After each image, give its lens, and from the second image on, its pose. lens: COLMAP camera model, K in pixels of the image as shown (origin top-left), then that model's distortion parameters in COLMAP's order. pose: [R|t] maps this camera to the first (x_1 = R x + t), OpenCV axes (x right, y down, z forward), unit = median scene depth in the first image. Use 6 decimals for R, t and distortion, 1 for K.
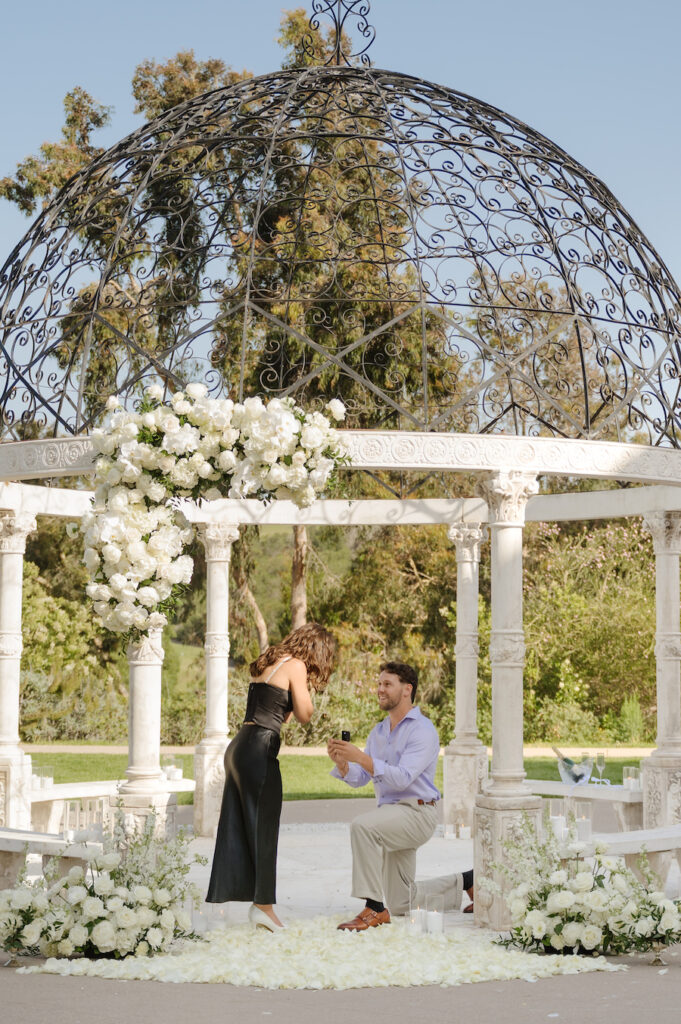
lens RADIAL K [[1903.8, 0, 378.4], [0, 1903.8, 468.8], [0, 0, 1]] dist [-0.032312, 0.000000]
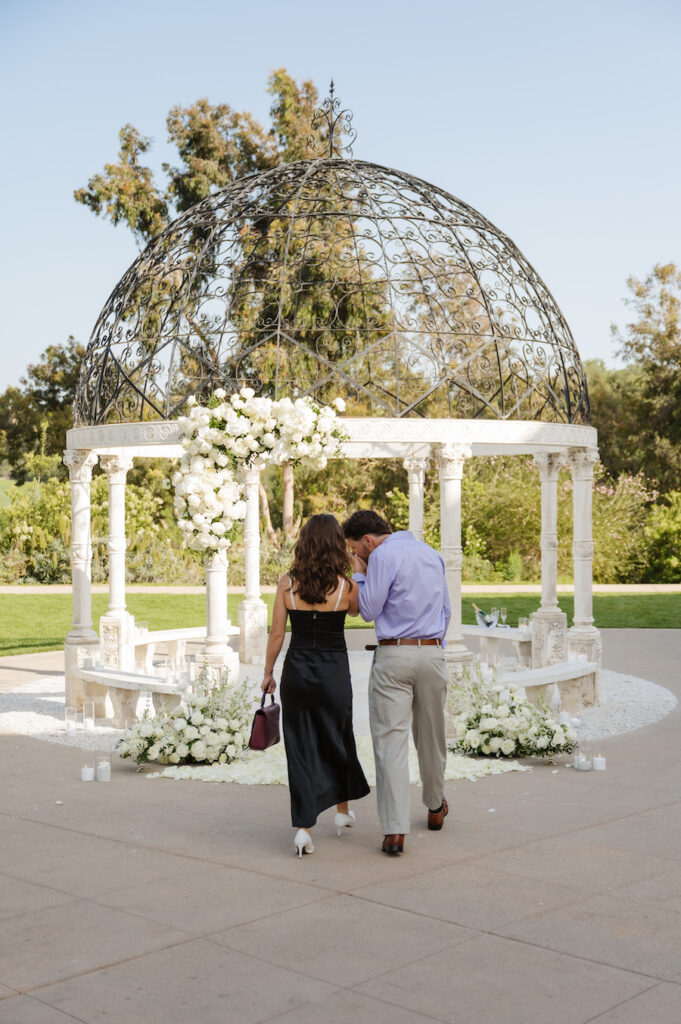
lens RADIAL K [[1286.2, 0, 363.4], [0, 1286.2, 532.1], [0, 0, 1]] dist [-0.032010, 0.000000]
pose [[0.999716, -0.009849, 0.021690, -0.023734], [0.007154, 0.992629, 0.120981, -0.048842], [-0.022721, -0.120792, 0.992418, -0.028487]]
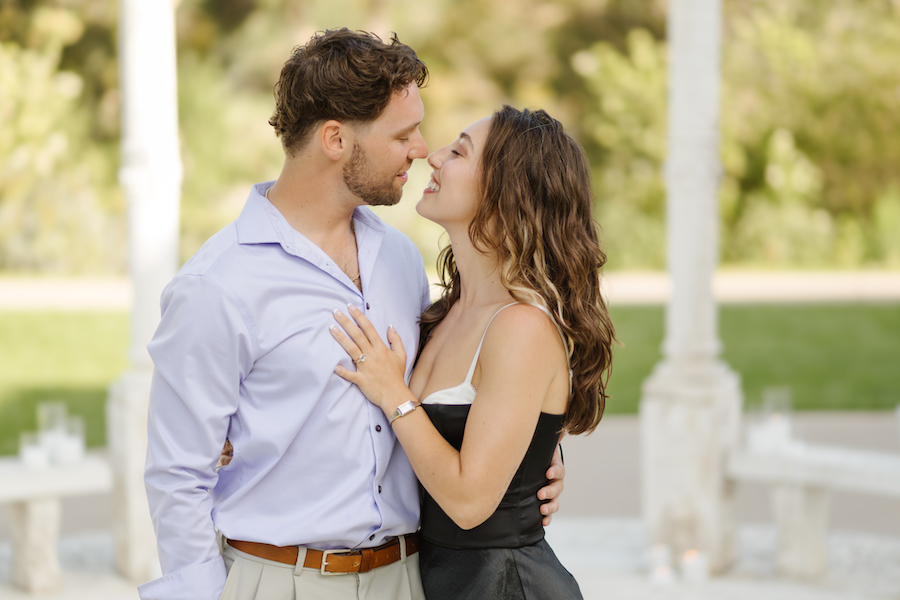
lens RADIAL K [[2266.8, 0, 448.9], [0, 2266.8, 300.1], [0, 0, 1]] dist [0.436262, 0.000000]
pose [[0.999727, -0.015503, -0.017499, -0.005382], [0.018466, 0.982675, 0.184412, 0.028075], [0.014337, -0.184685, 0.982693, 0.601313]]
